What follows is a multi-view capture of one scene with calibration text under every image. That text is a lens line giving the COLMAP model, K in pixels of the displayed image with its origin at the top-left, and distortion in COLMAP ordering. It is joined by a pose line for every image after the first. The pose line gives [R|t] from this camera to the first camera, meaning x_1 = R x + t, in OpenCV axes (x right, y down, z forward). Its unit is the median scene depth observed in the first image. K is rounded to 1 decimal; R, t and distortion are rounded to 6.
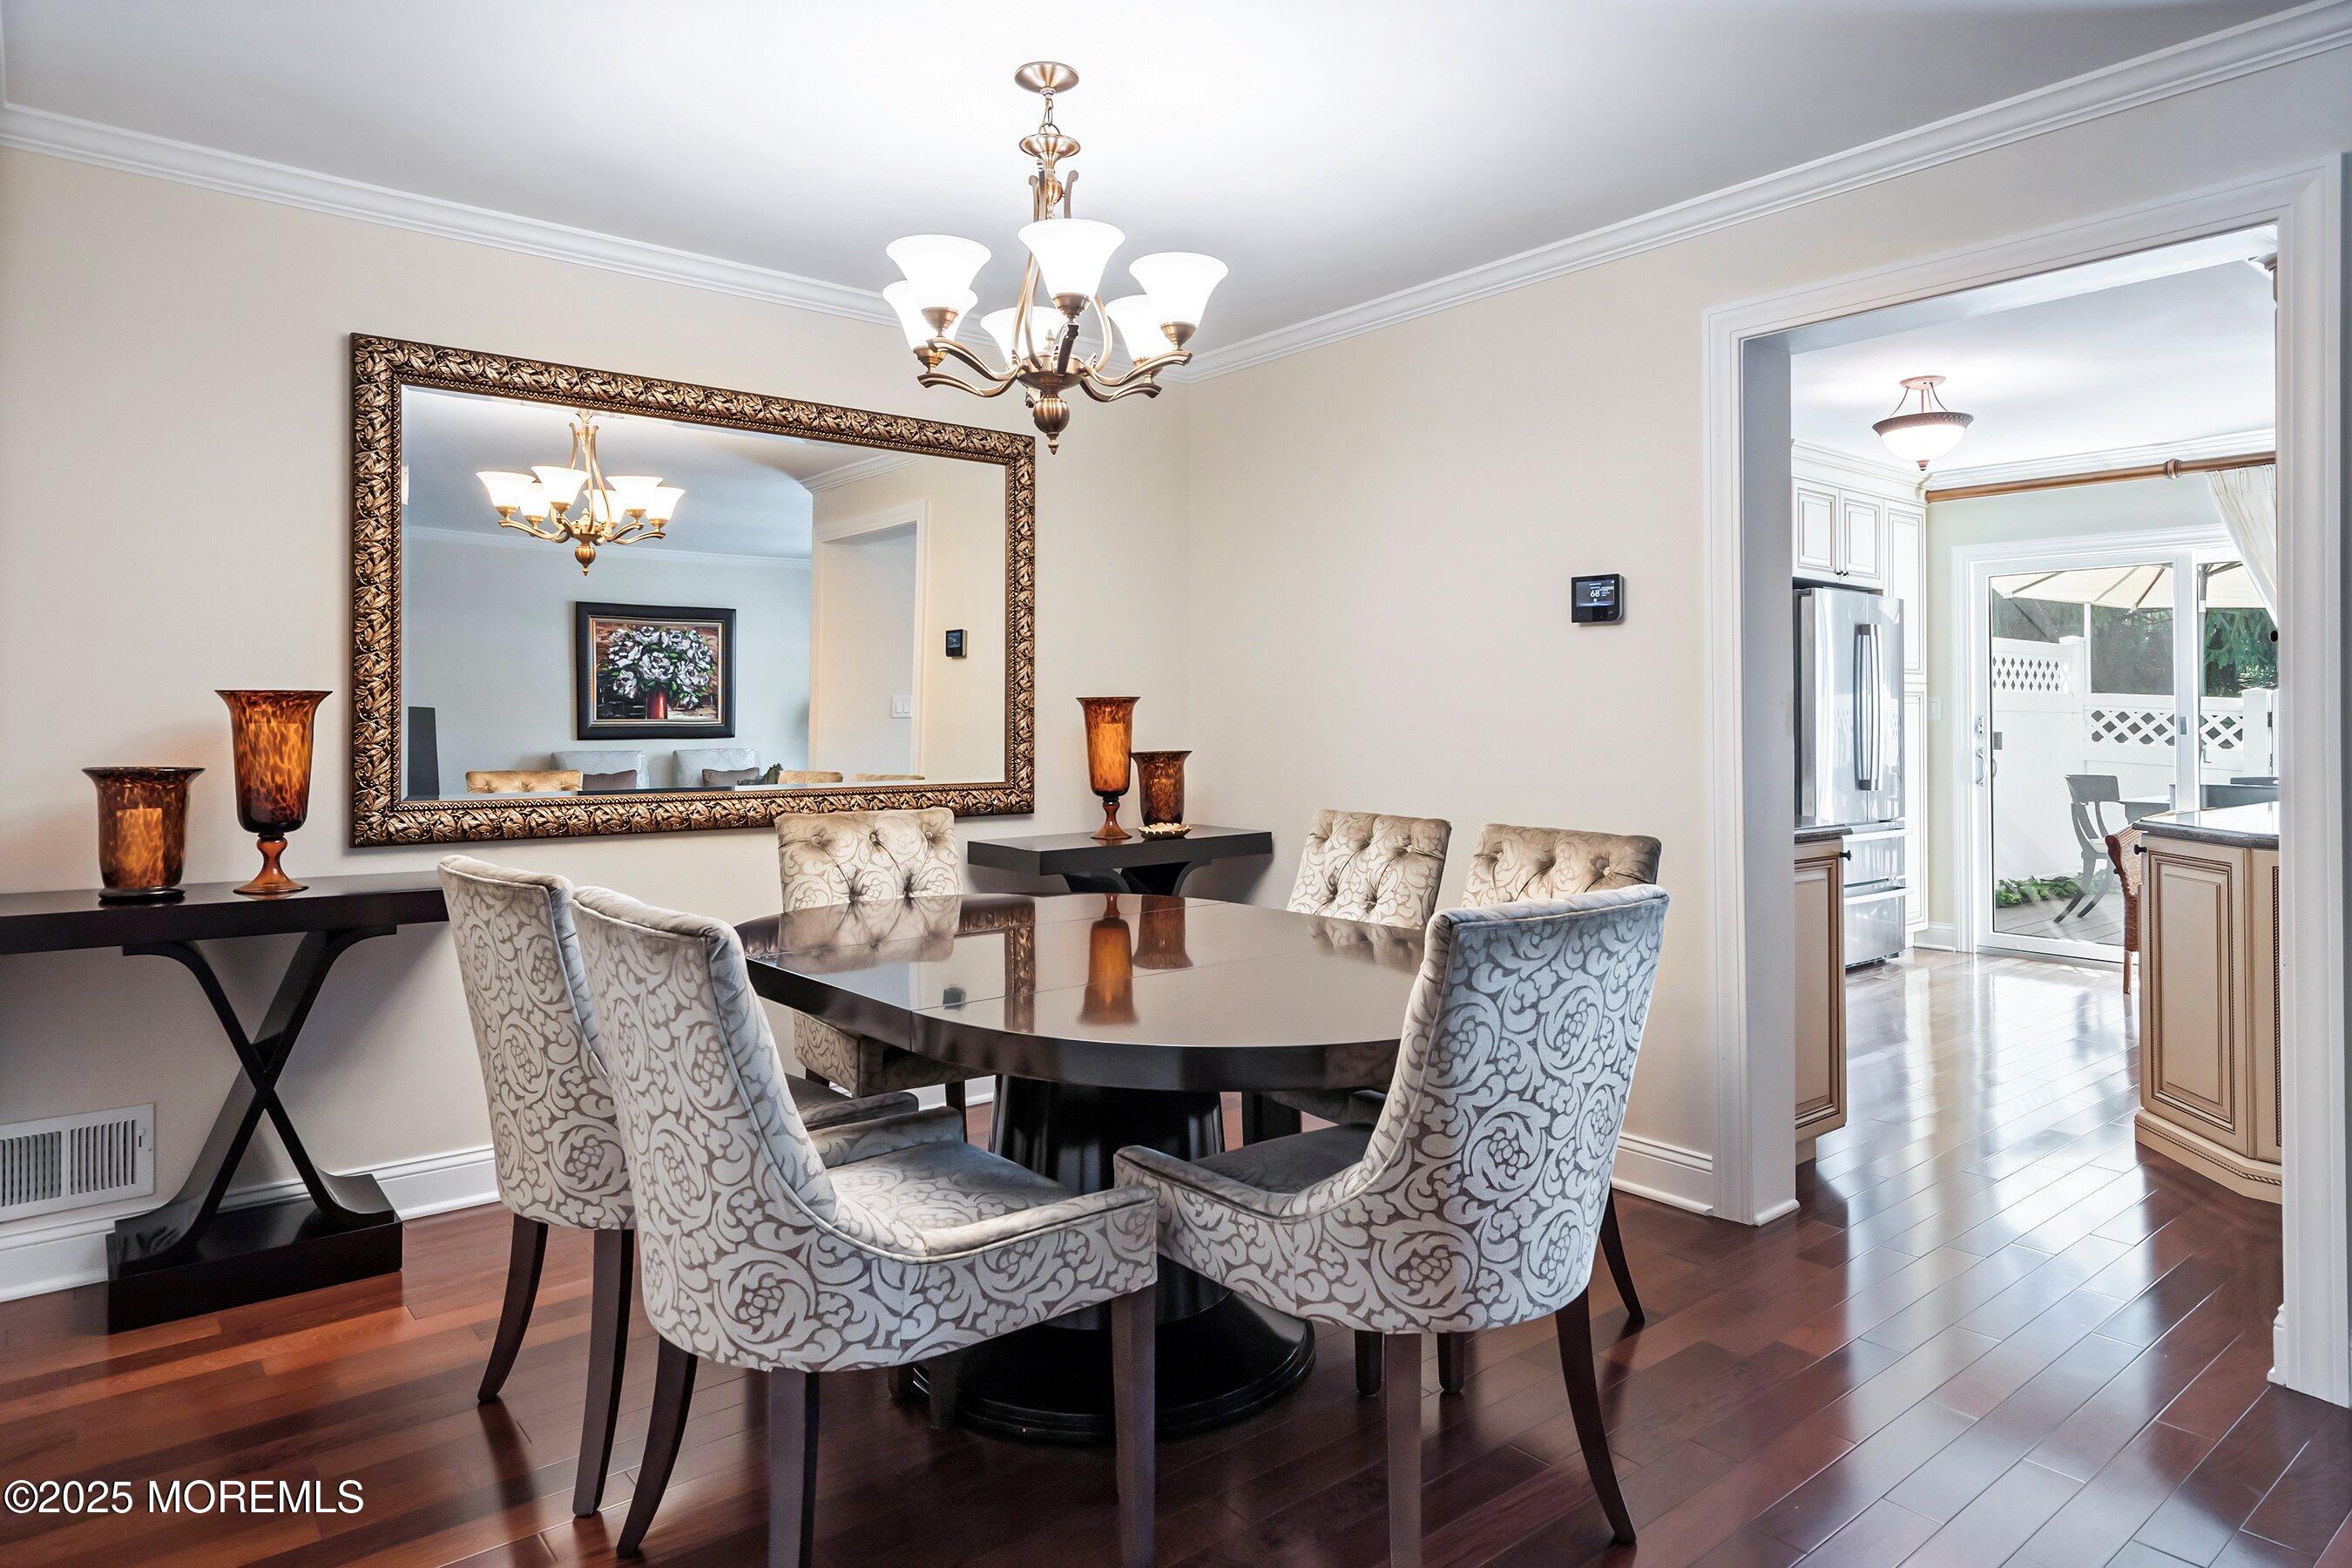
lens RADIAL K [[1384.0, 0, 1169.1], [0, 1384.0, 692.7], [0, 0, 1]] dist [0.009903, 0.002525]
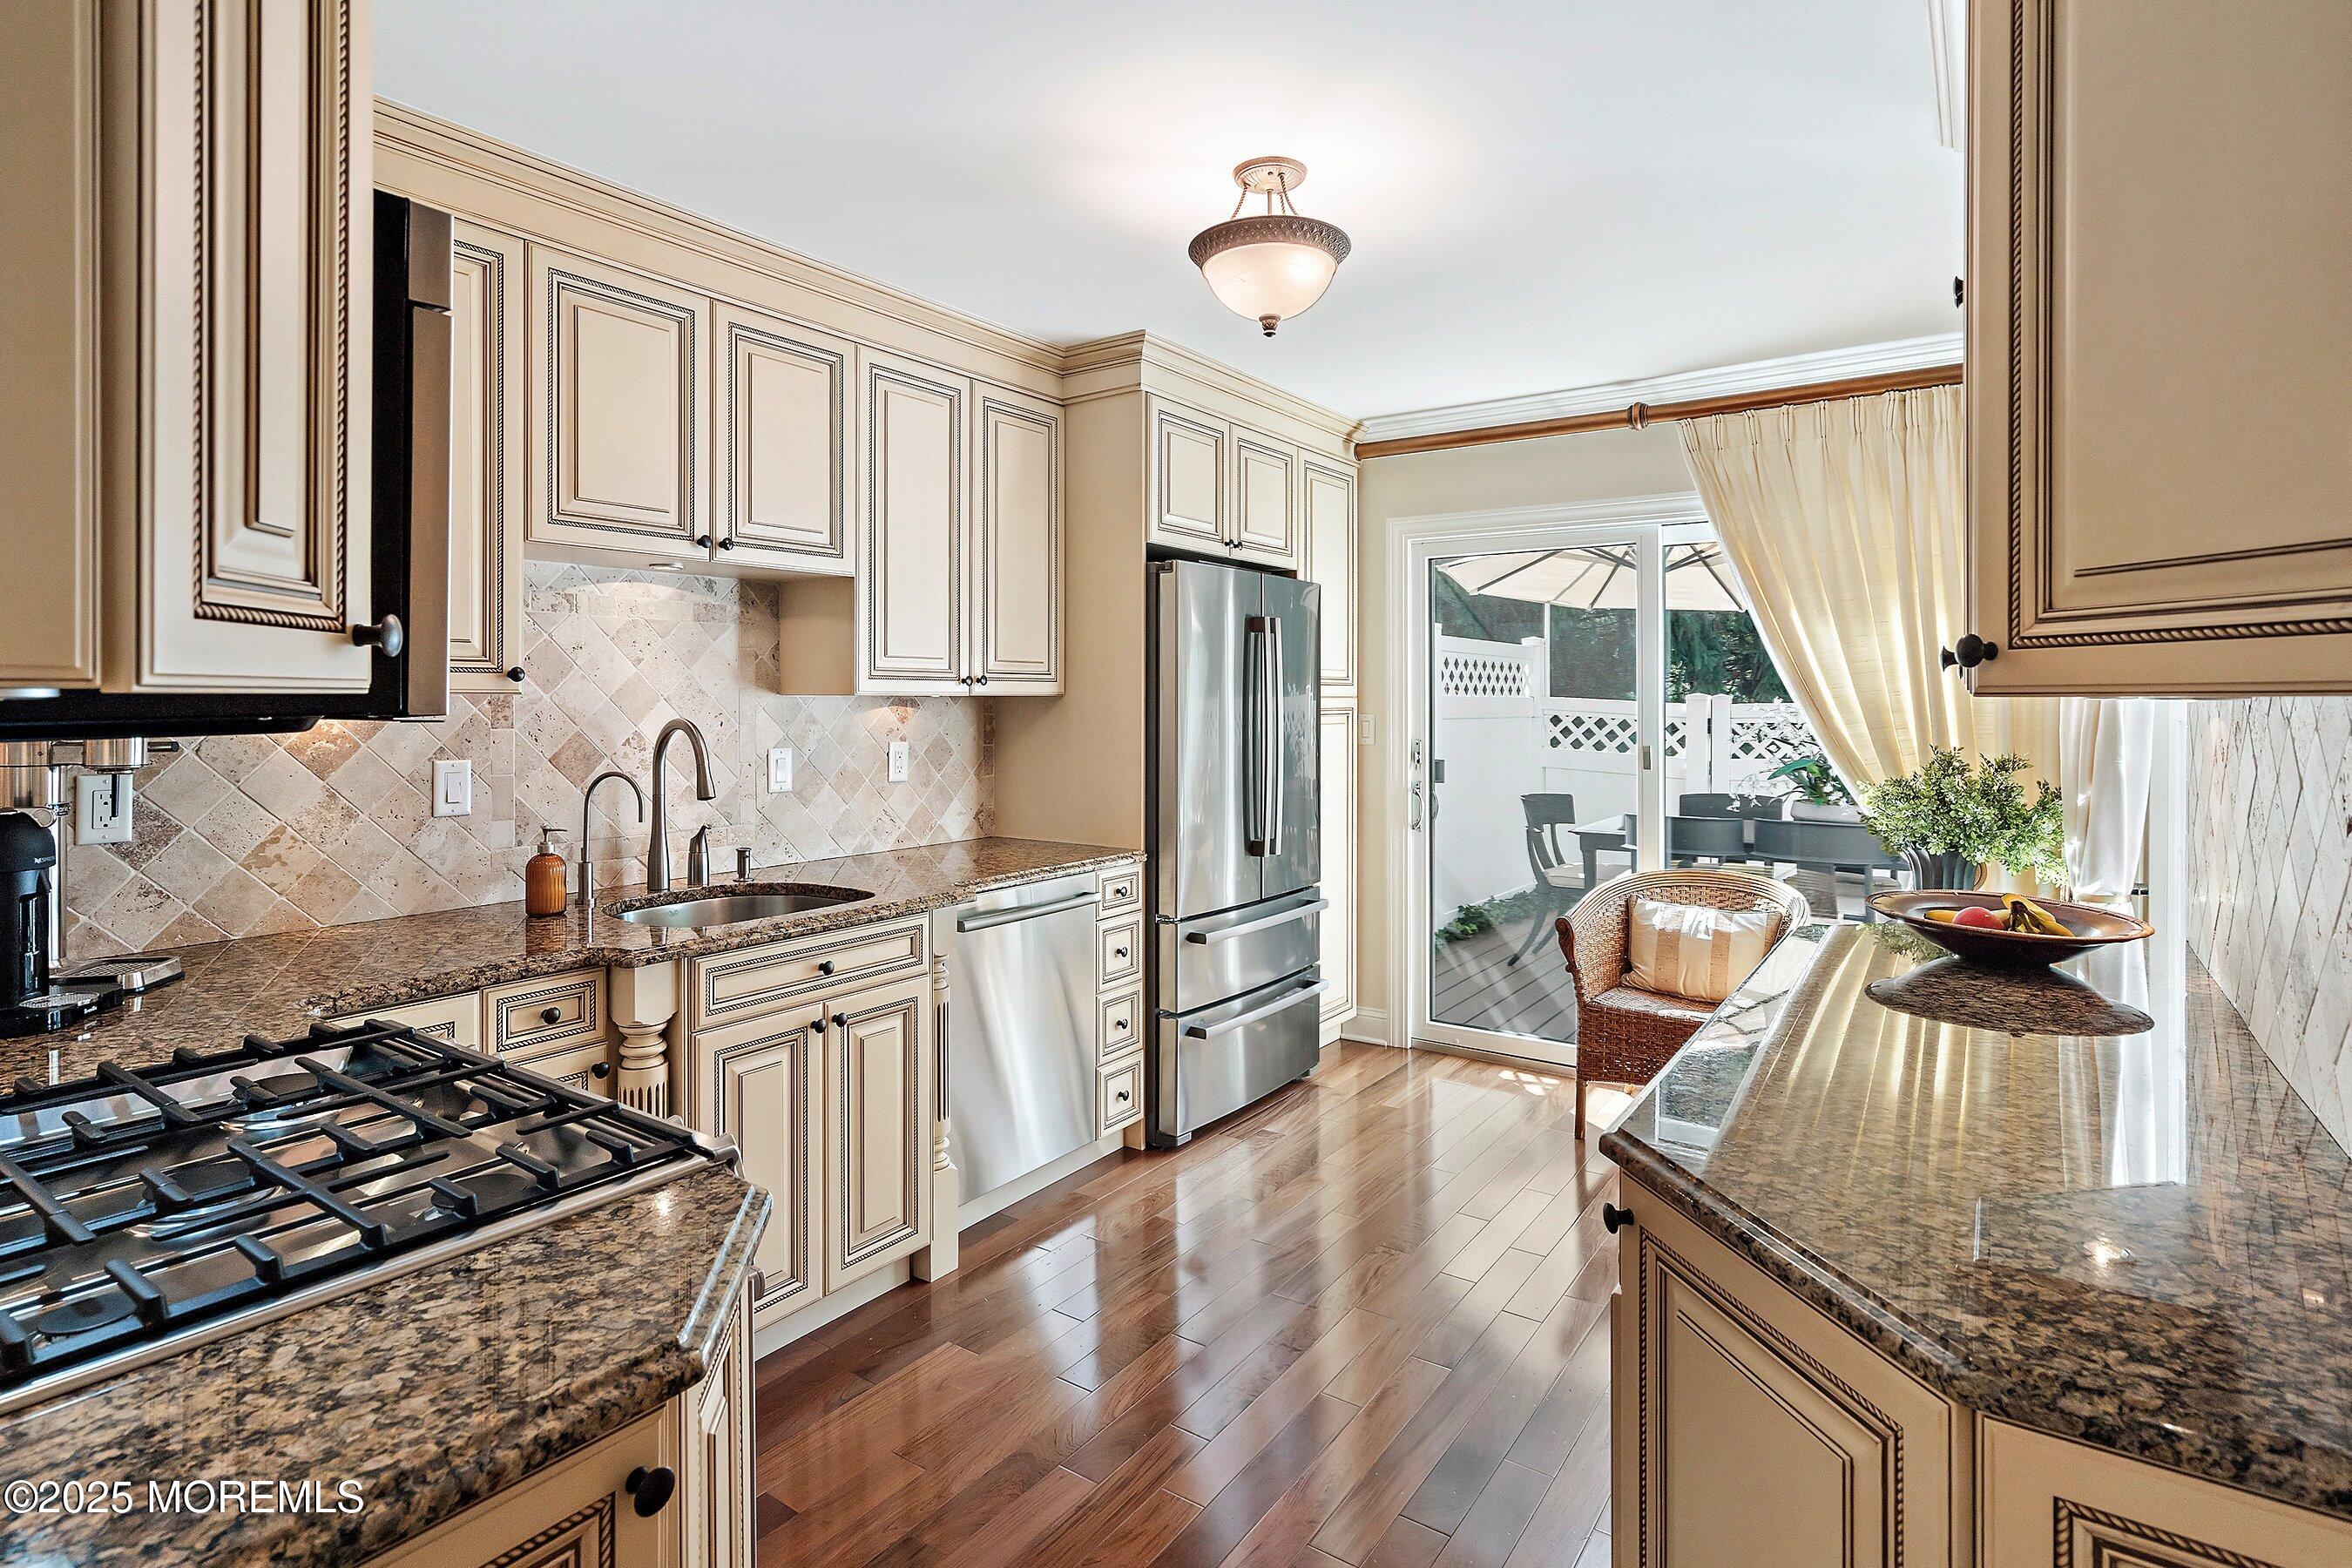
lens RADIAL K [[1163.0, 0, 1168.0], [0, 1163.0, 704.9], [0, 0, 1]] dist [-0.003784, 0.003399]
pose [[0.965873, -0.005279, 0.258961, 0.281624], [-0.000395, 0.999761, 0.021855, -0.016399], [-0.259014, -0.021212, 0.965641, 0.411808]]
